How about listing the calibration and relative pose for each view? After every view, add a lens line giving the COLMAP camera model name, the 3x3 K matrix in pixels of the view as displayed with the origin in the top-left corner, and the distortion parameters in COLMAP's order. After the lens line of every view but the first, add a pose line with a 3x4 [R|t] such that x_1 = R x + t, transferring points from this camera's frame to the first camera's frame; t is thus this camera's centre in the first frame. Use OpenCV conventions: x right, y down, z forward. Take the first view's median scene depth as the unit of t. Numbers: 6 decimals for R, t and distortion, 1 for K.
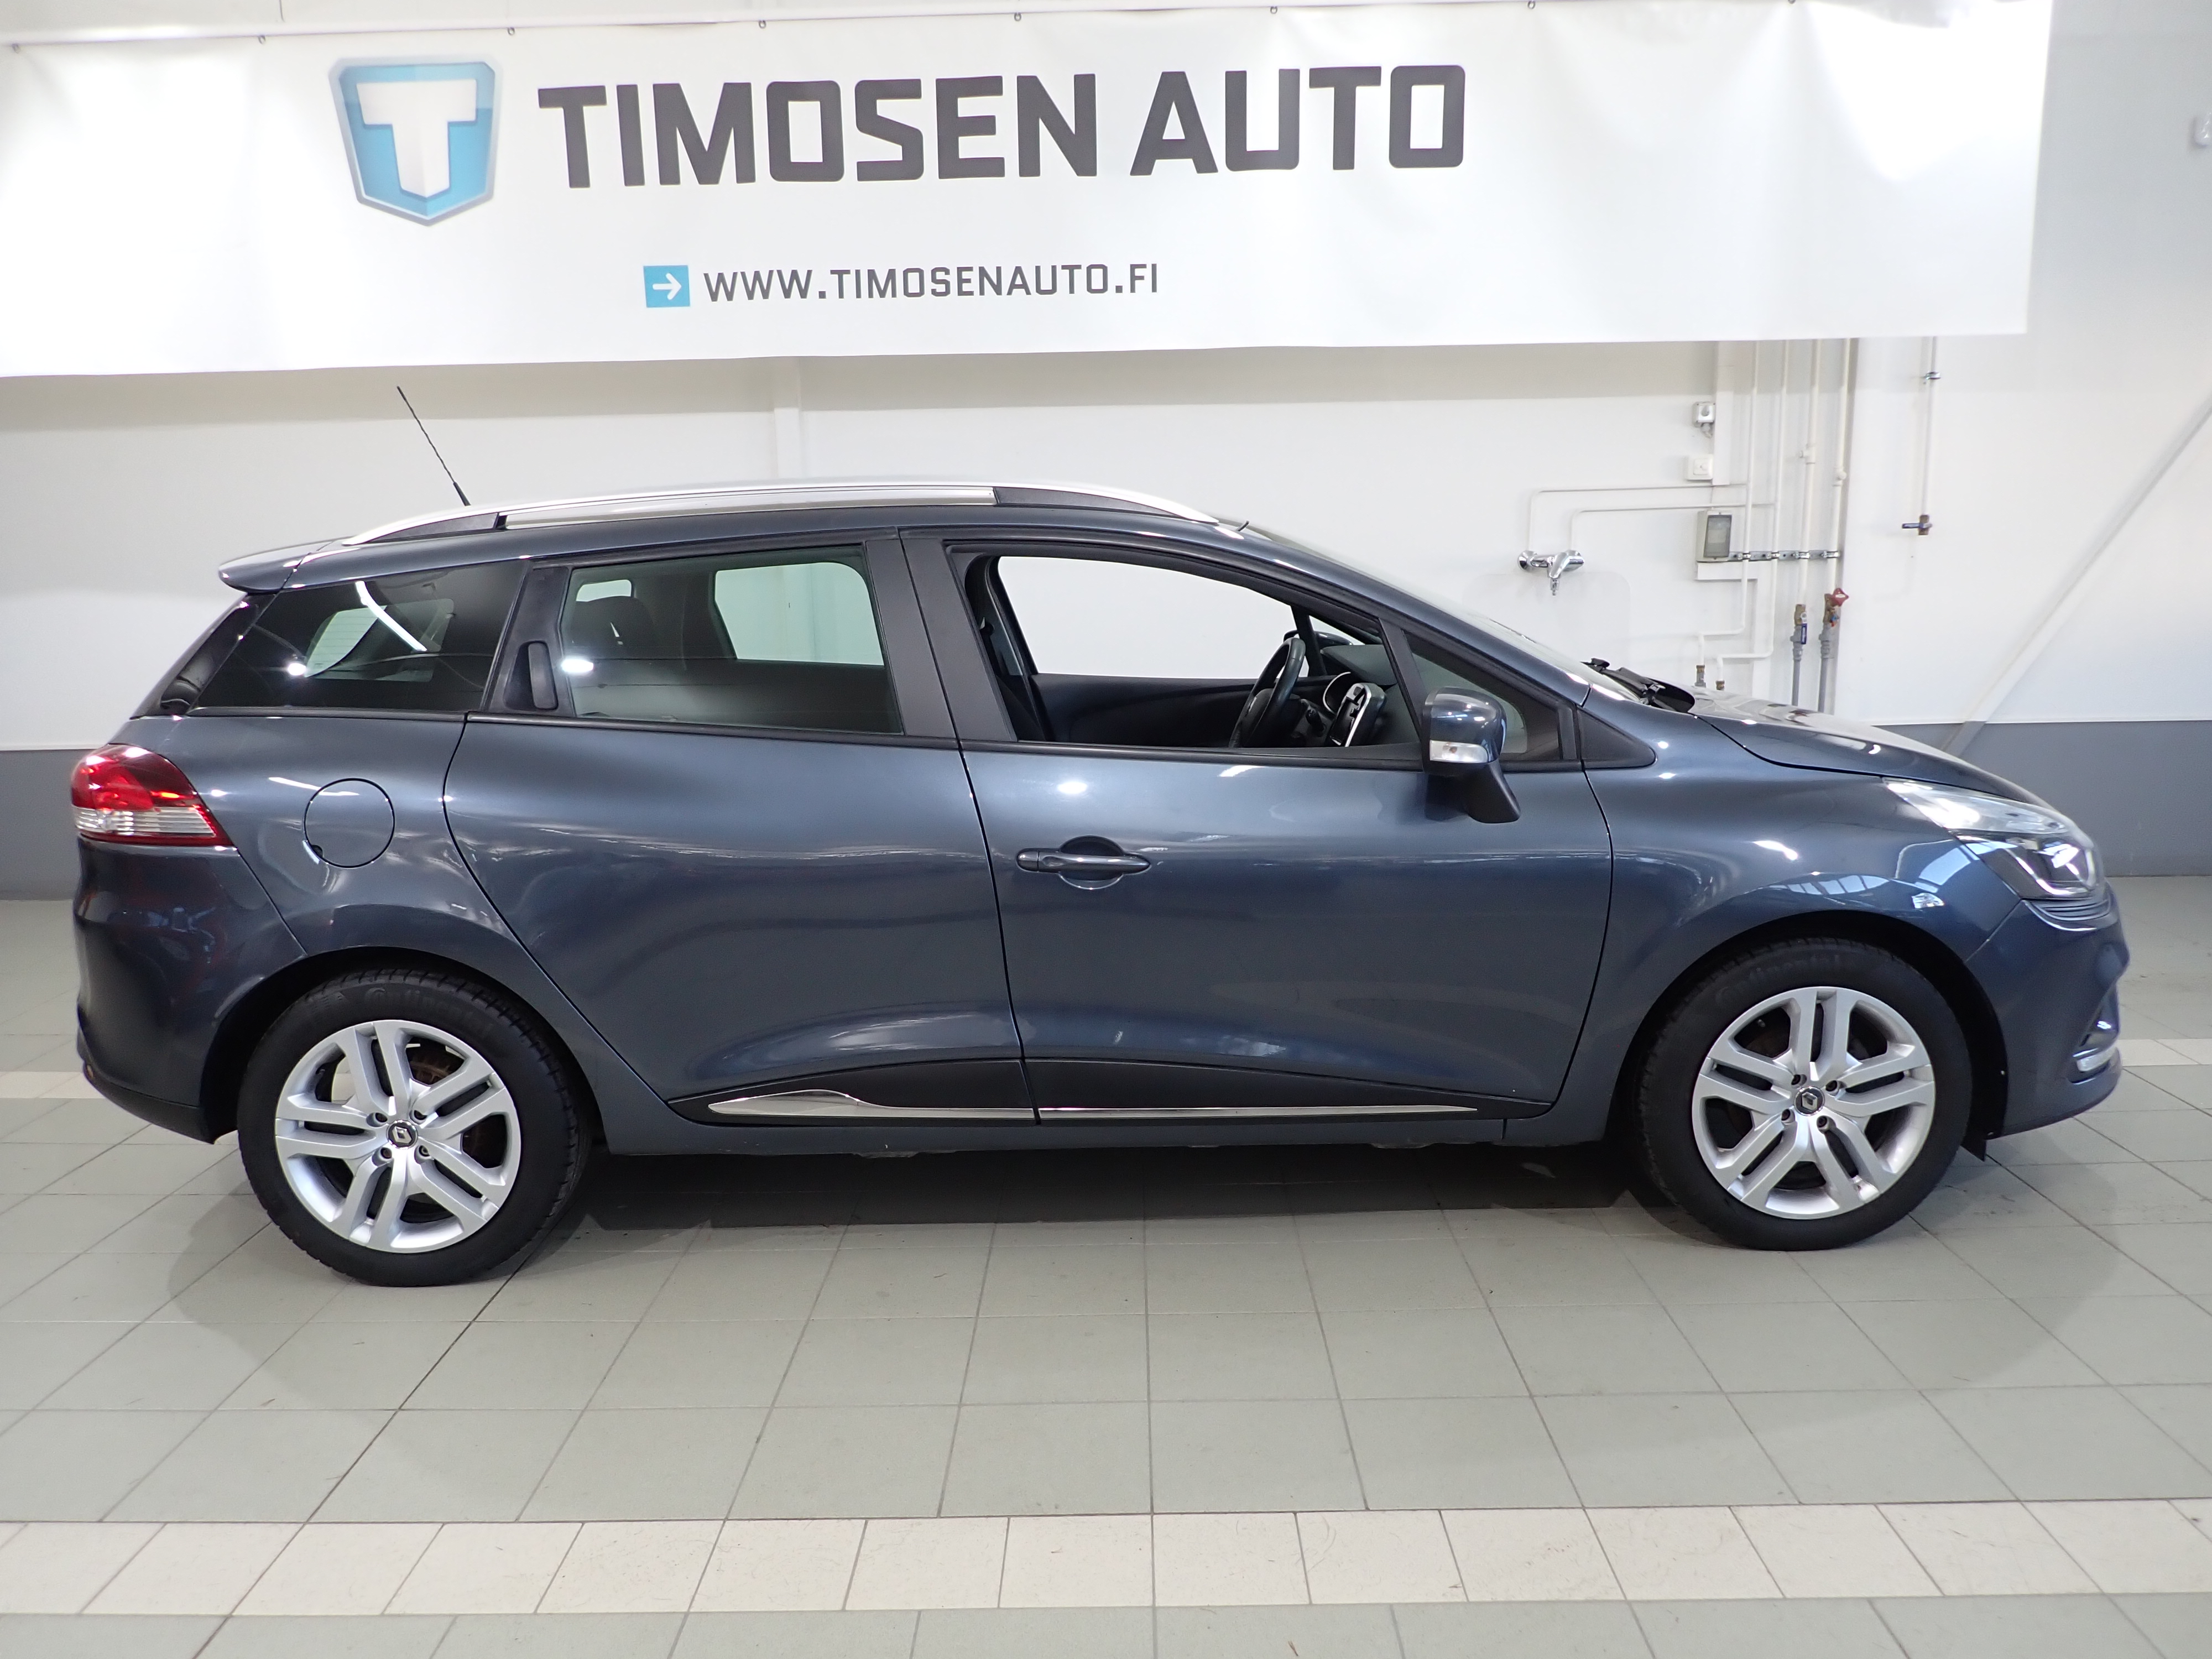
lens RADIAL K [[1629.5, 0, 1105.7], [0, 1629.5, 828.6], [0, 0, 1]] dist [-0.008178, -0.004180]
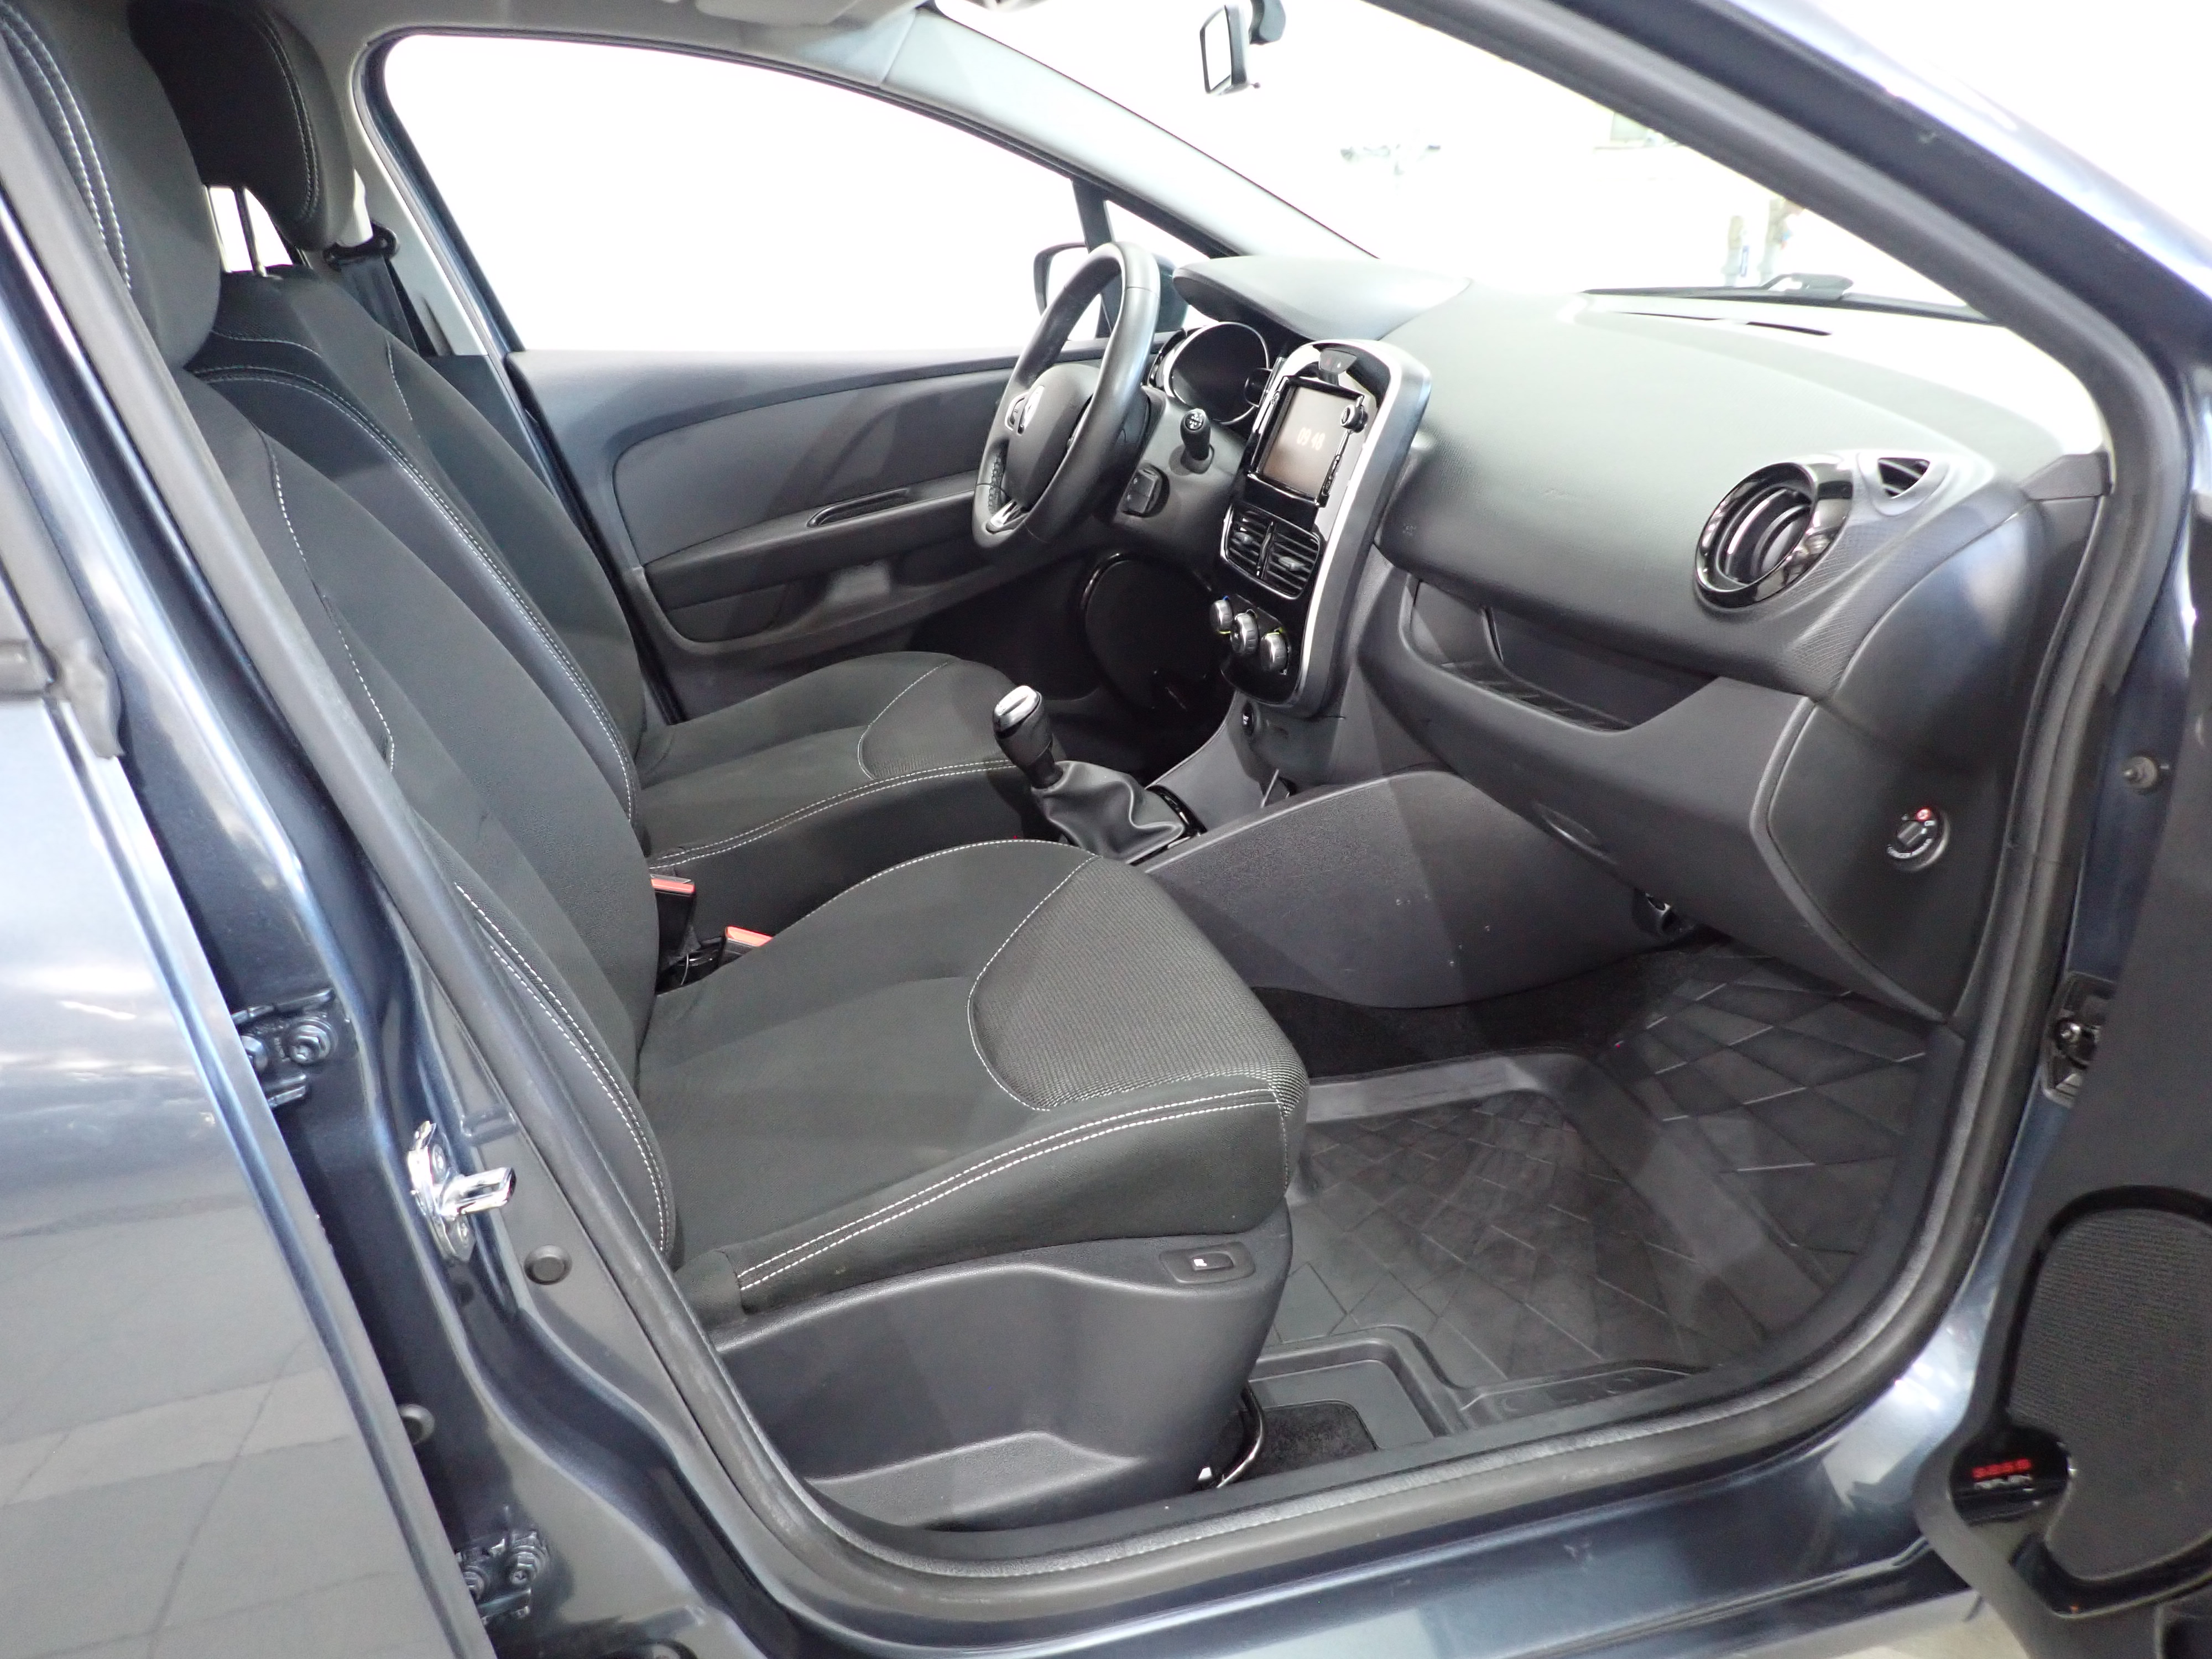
lens RADIAL K [[1629.5, 0, 1108.5], [0, 1629.5, 825.3], [0, 0, 1]] dist [-0.008178, -0.004180]
pose [[0.957589, -0.107291, 0.267416, -0.022349], [0.057157, 0.980376, 0.188669, -0.044447], [-0.282411, -0.165382, 0.944930, 0.525791]]
